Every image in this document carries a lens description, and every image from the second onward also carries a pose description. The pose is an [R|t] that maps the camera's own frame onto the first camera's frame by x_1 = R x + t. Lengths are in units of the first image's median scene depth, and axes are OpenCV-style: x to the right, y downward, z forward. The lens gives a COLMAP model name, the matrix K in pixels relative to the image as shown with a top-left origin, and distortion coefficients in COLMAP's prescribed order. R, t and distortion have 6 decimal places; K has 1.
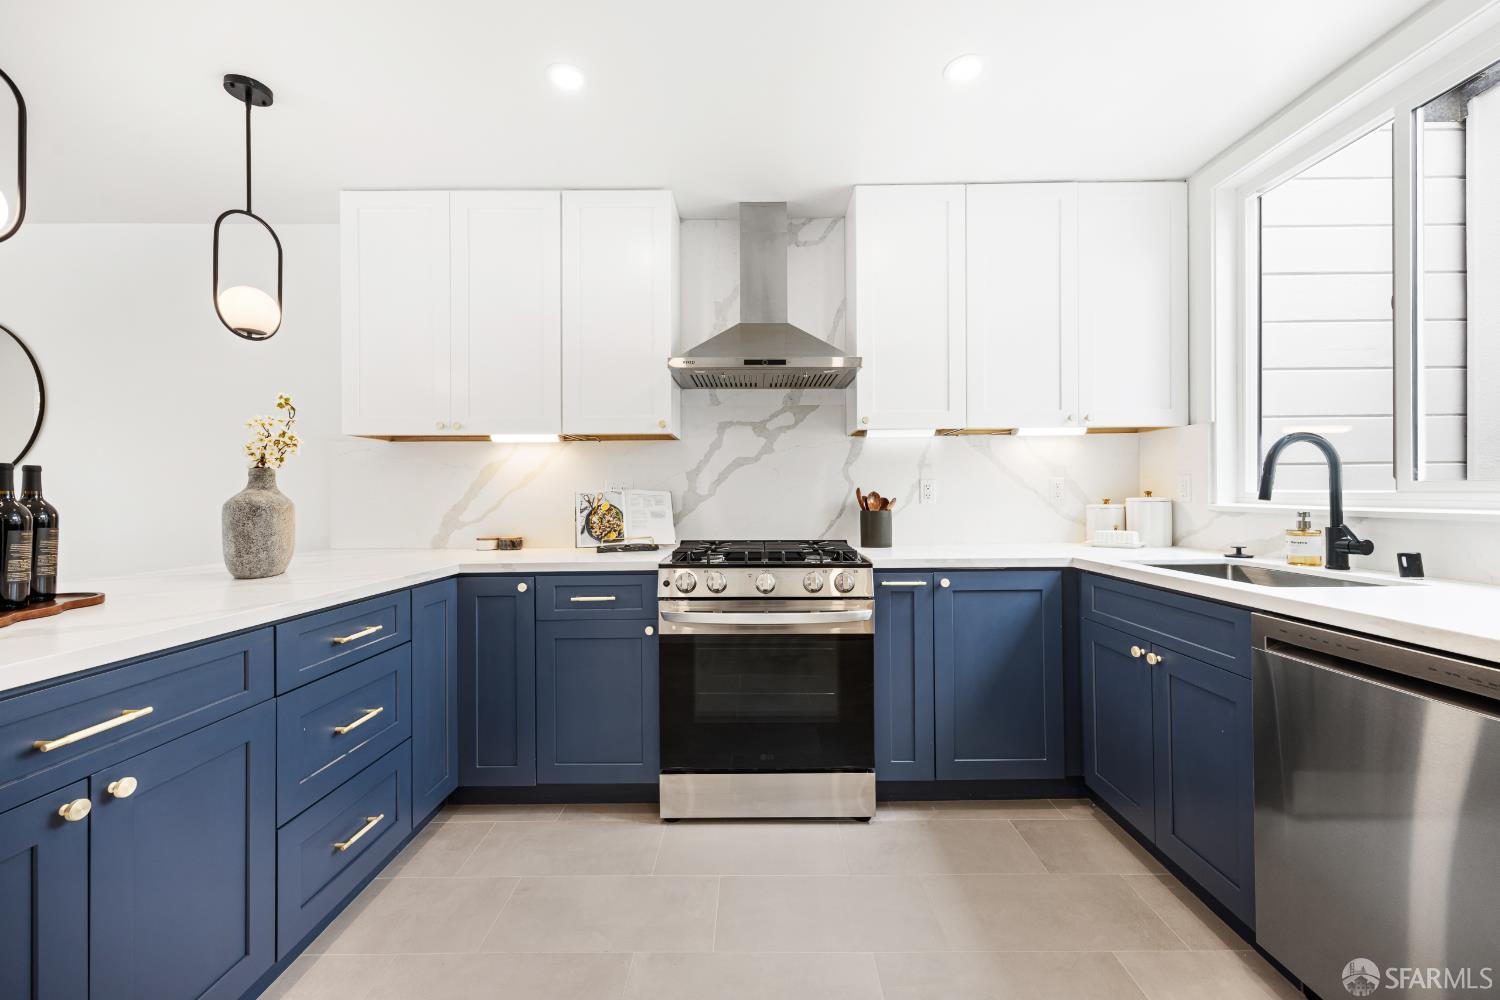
lens RADIAL K [[597.7, 0, 750.0], [0, 597.7, 500.0], [0, 0, 1]] dist [0.000730, 0.000118]
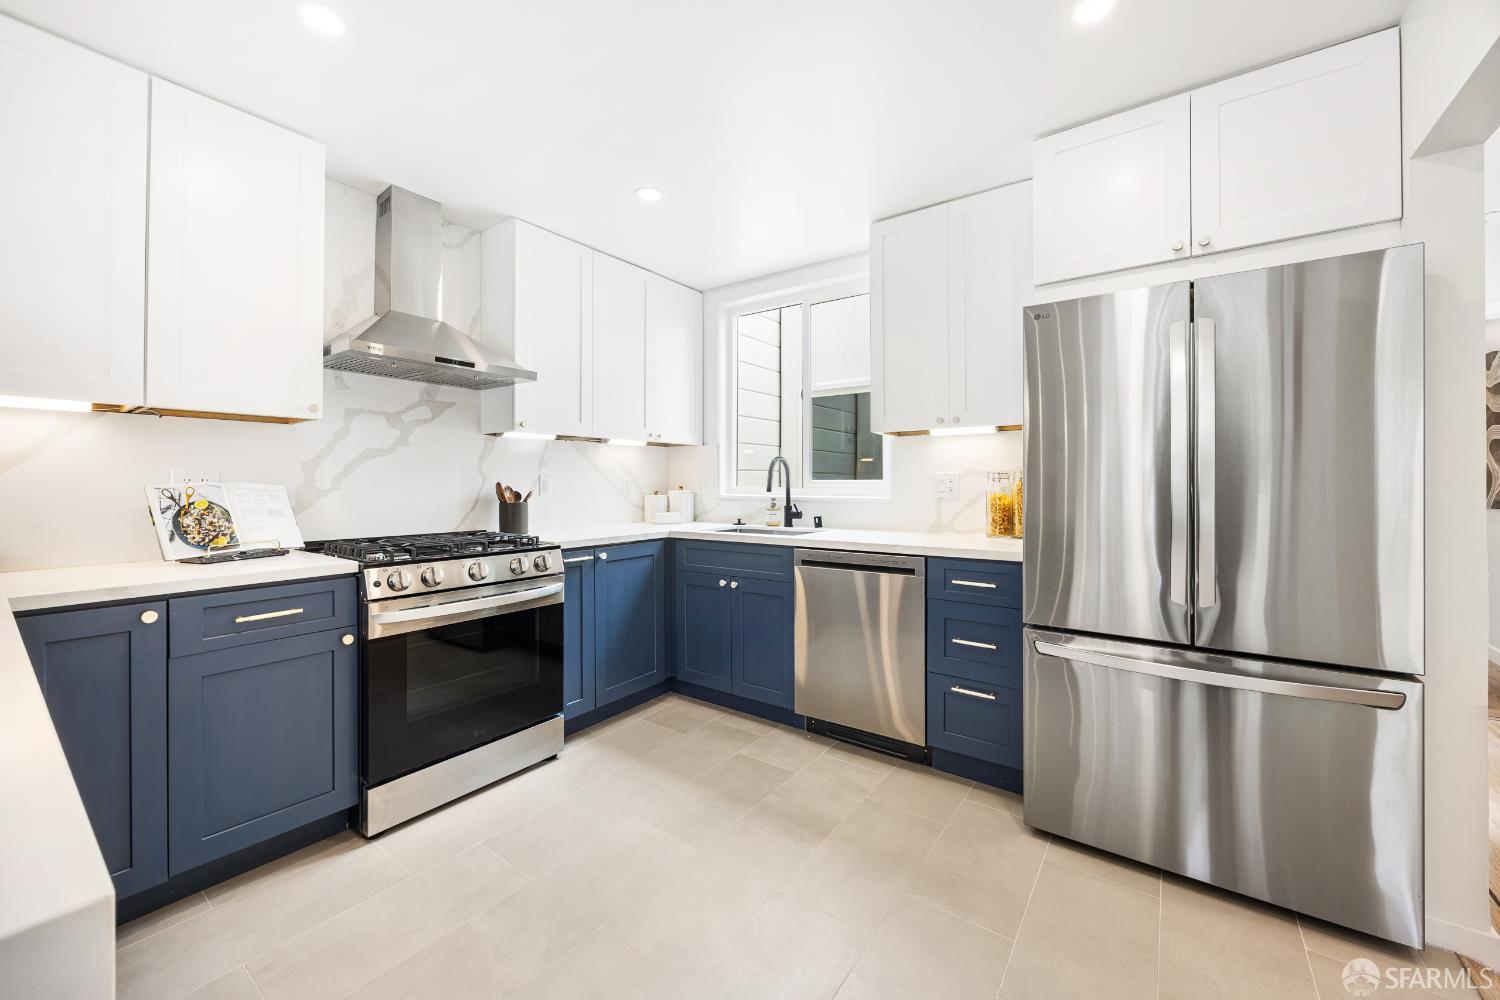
lens RADIAL K [[572.0, 0, 750.0], [0, 572.0, 490.8], [0, 0, 1]] dist [-0.000256, -0.000022]
pose [[0.586946, -0.004025, 0.809616, -0.434607], [0.003913, 0.999990, 0.002135, -0.005413], [-0.809617, 0.001915, 0.586955, -0.003165]]
